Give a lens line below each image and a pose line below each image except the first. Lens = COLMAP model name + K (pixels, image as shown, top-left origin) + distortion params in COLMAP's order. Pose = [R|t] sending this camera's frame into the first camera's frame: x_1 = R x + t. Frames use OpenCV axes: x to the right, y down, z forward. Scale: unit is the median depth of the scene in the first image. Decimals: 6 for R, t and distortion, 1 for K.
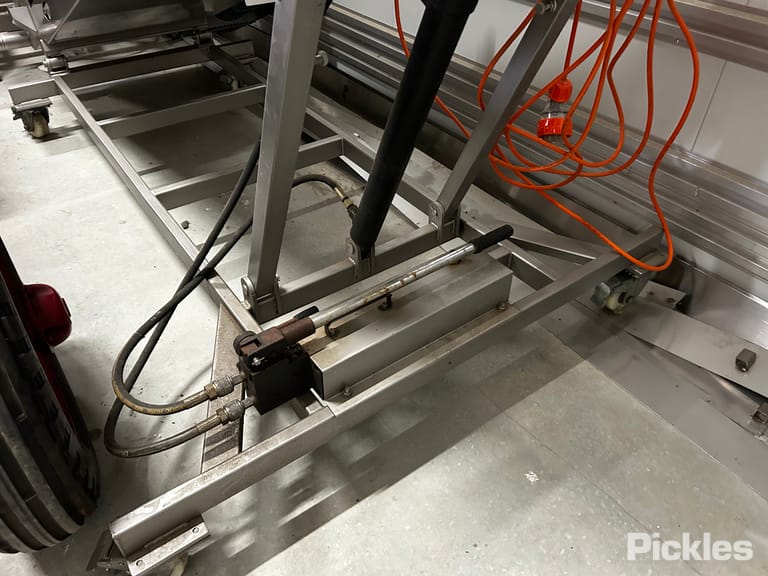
lens RADIAL K [[581.6, 0, 387.8], [0, 581.6, 283.0], [0, 0, 1]] dist [0.025832, -0.005327]
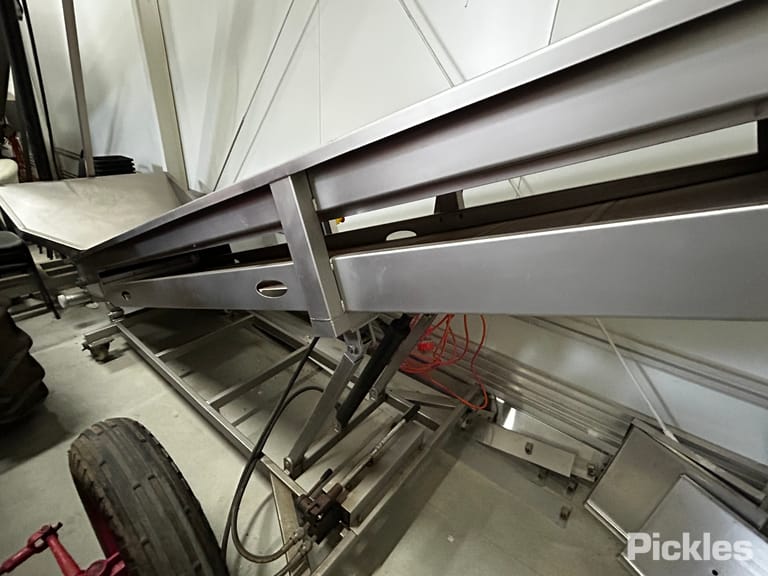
lens RADIAL K [[366.0, 0, 382.7], [0, 366.0, 292.1], [0, 0, 1]] dist [-0.000036, -0.000073]
pose [[0.960466, -0.076968, 0.267547, -0.182713], [0.132854, 0.971254, -0.197523, -0.199109], [-0.244653, 0.225259, 0.943082, -0.212863]]
